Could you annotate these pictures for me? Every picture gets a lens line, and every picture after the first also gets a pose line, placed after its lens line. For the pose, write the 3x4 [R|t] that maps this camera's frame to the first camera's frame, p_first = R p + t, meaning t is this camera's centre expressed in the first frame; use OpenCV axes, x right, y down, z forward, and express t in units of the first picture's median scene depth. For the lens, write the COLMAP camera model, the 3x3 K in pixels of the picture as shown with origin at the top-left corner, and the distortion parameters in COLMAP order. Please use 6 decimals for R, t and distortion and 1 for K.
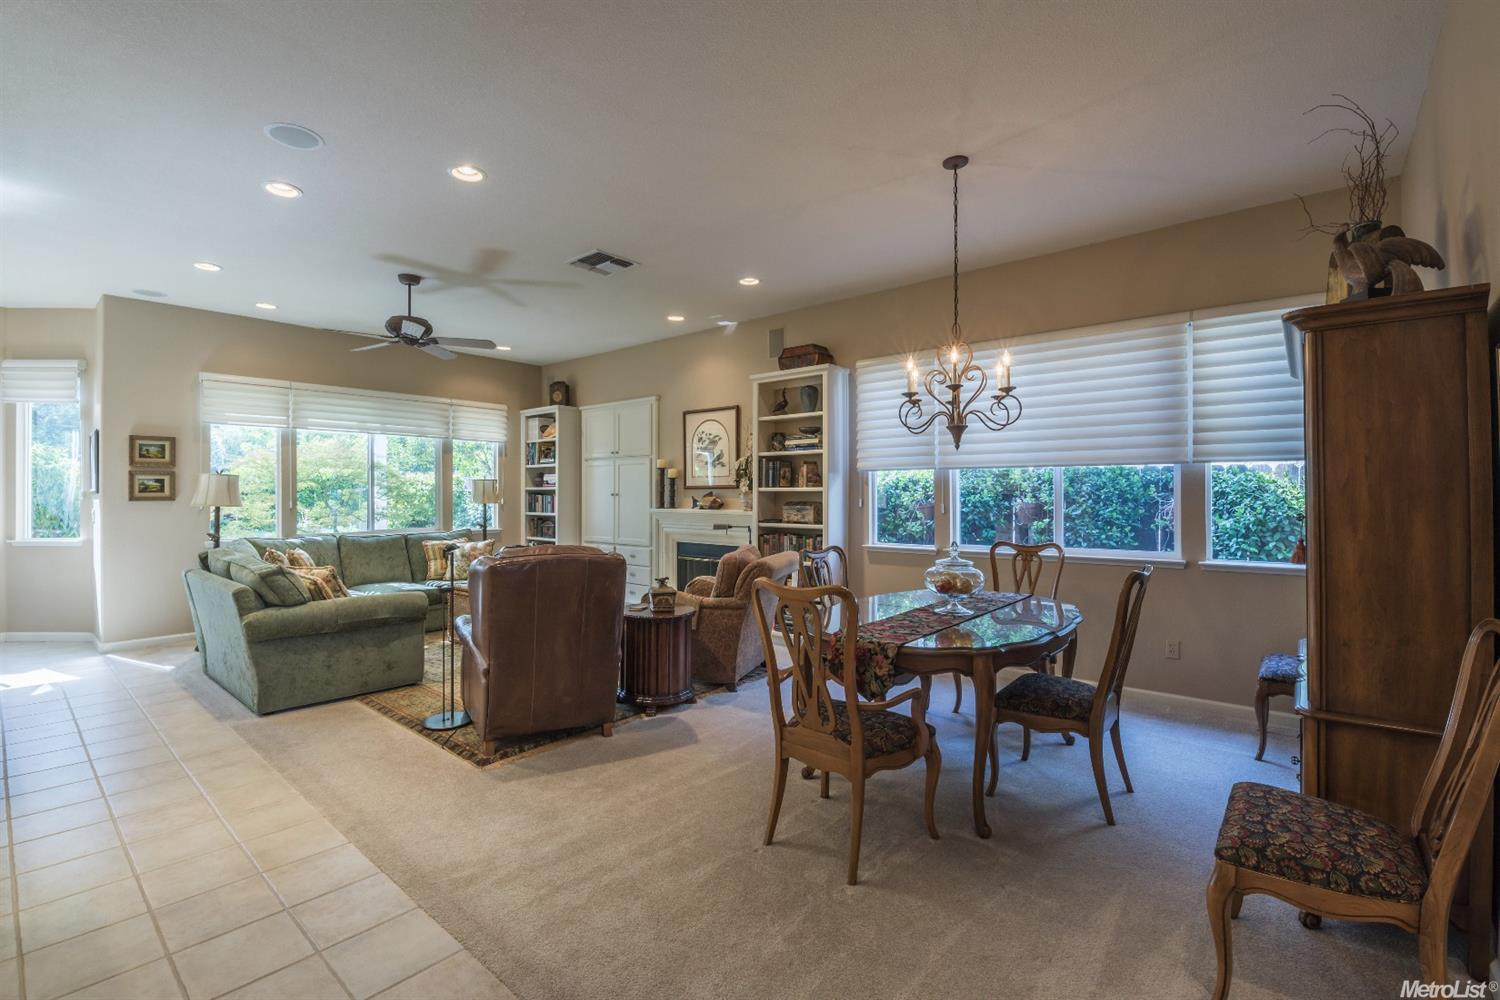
lens RADIAL K [[658.9, 0, 729.2], [0, 658.9, 490.9], [0, 0, 1]] dist [-0.005700, -0.007995]
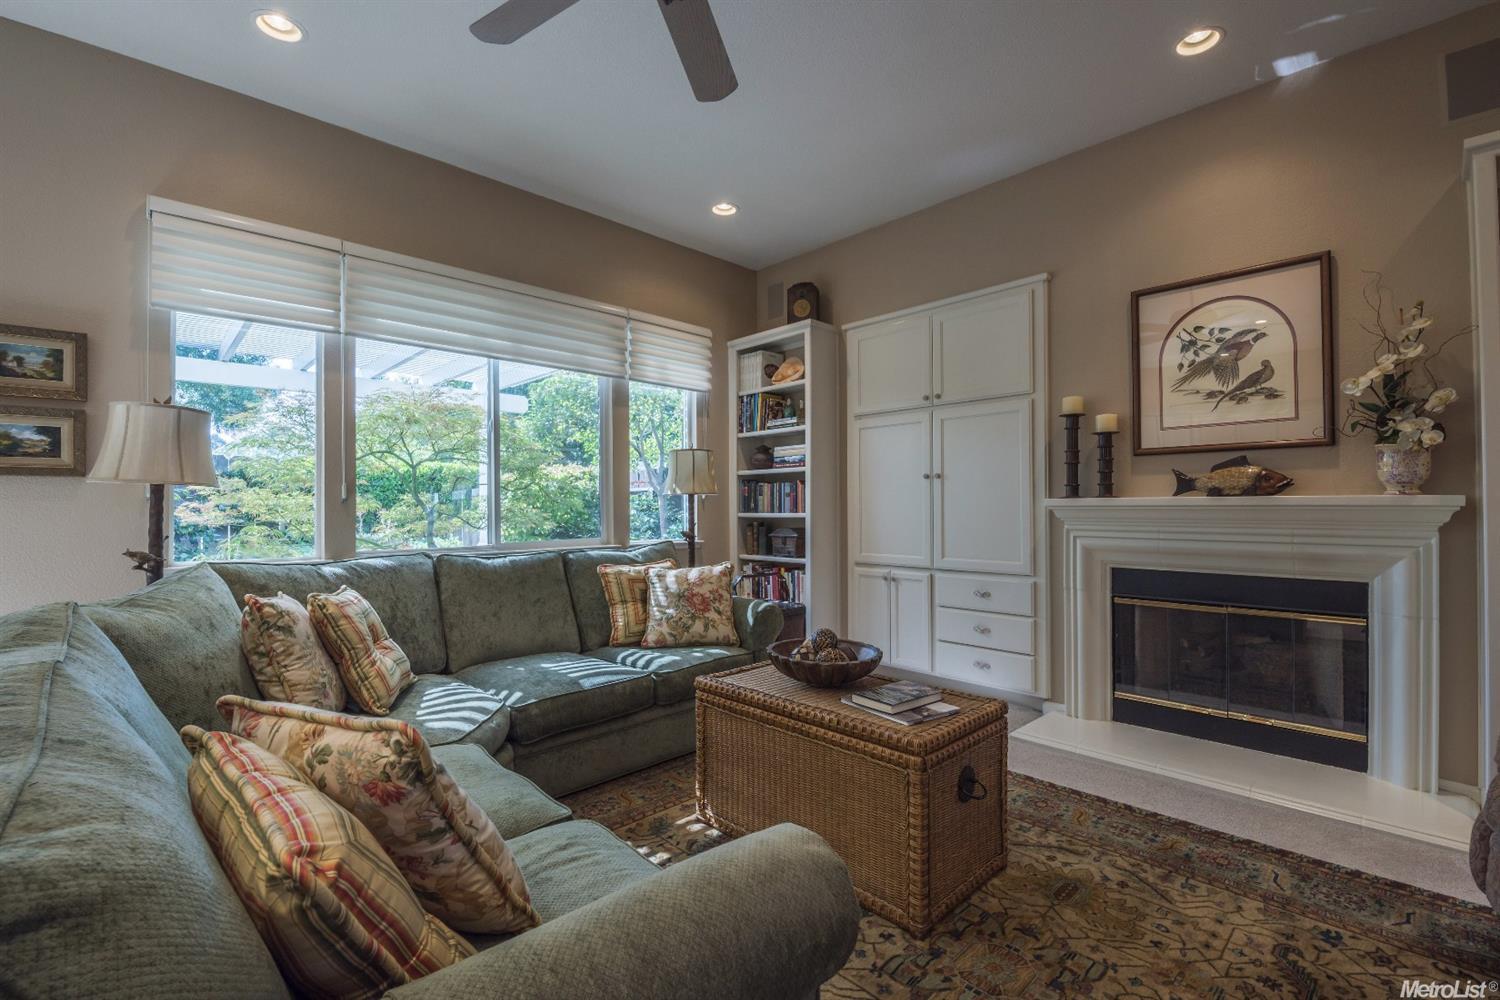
lens RADIAL K [[658.9, 0, 747.2], [0, 658.9, 498.0], [0, 0, 1]] dist [-0.005700, -0.007995]
pose [[0.995660, -0.006342, -0.092850, -0.359334], [0.005506, 0.999942, -0.009260, 0.036080], [0.092903, 0.008709, 0.995637, 0.602352]]
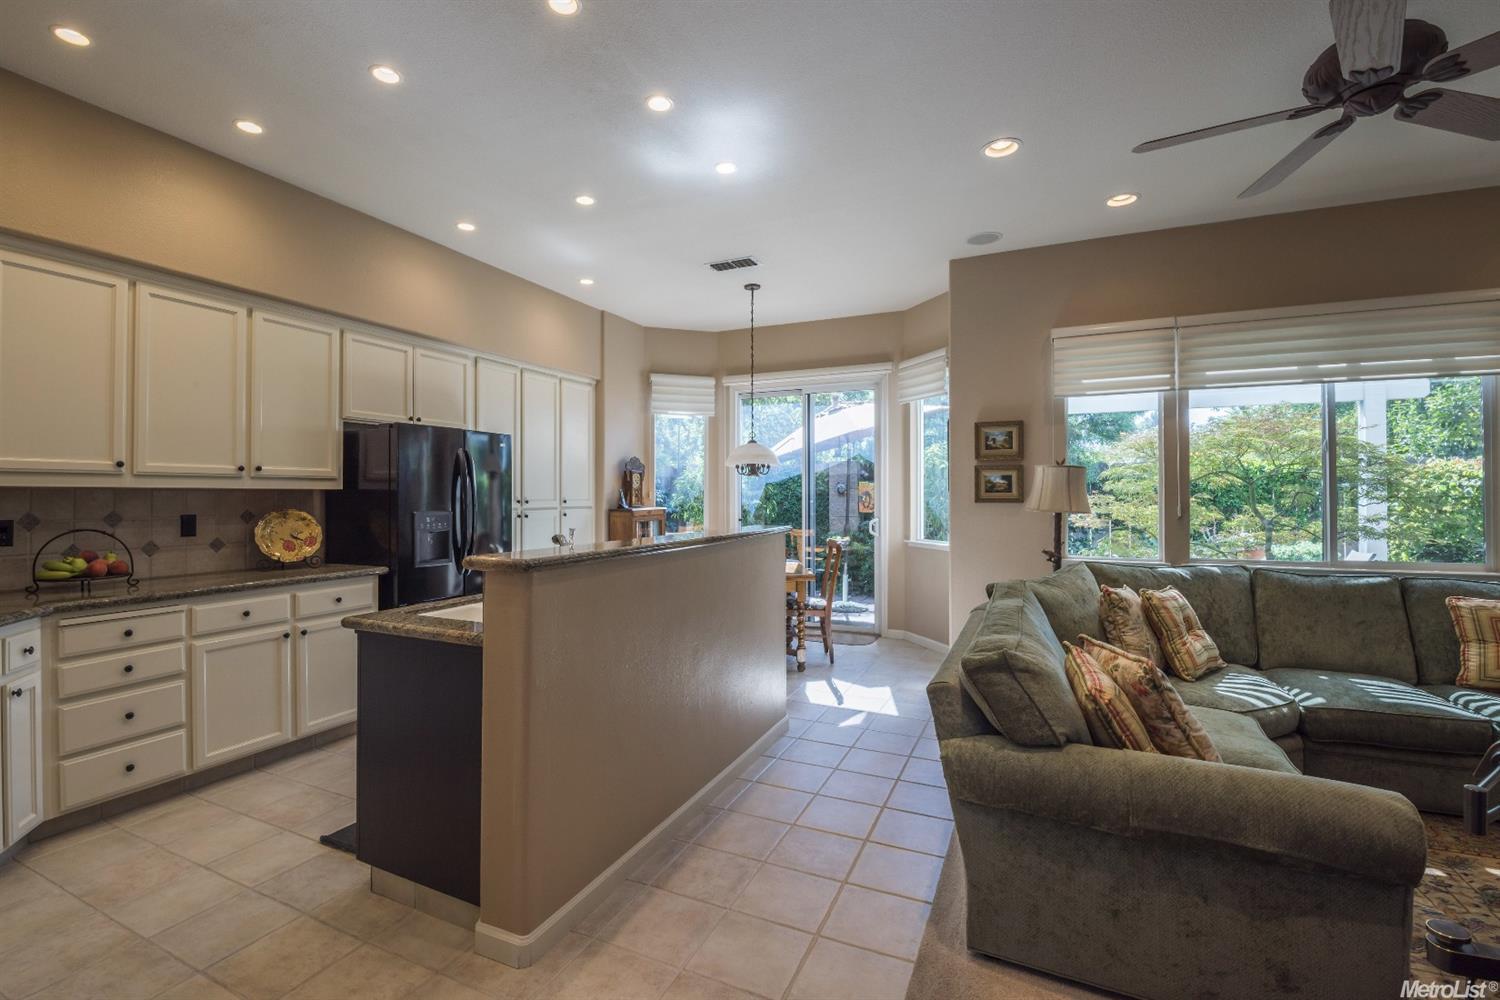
lens RADIAL K [[658.9, 0, 736.6], [0, 658.9, 492.9], [0, 0, 1]] dist [-0.005700, -0.007995]
pose [[0.278260, -0.000706, -0.960506, -0.196700], [0.002725, 0.999996, 0.000054, 0.002272], [0.960502, -0.002632, 0.278260, 0.459026]]
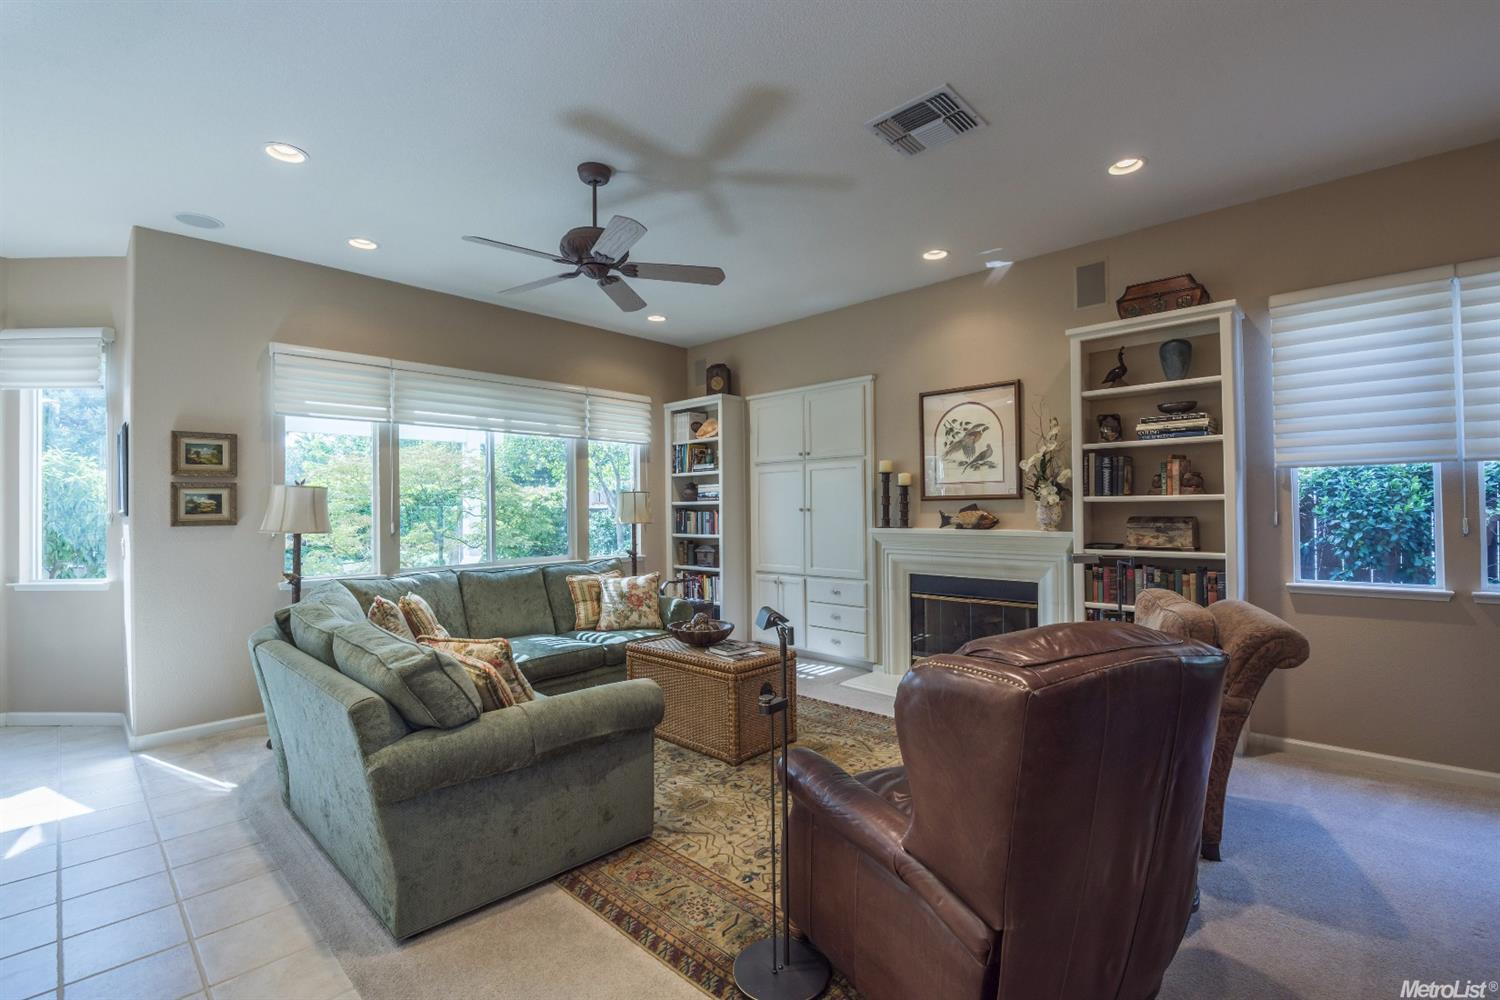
lens RADIAL K [[658.9, 0, 748.4], [0, 658.9, 500.3], [0, 0, 1]] dist [-0.005700, -0.007995]
pose [[0.999139, -0.012044, -0.039709, -0.273610], [0.011707, 0.999894, -0.008700, 0.000981], [0.039810, 0.008228, 0.999173, 0.322626]]
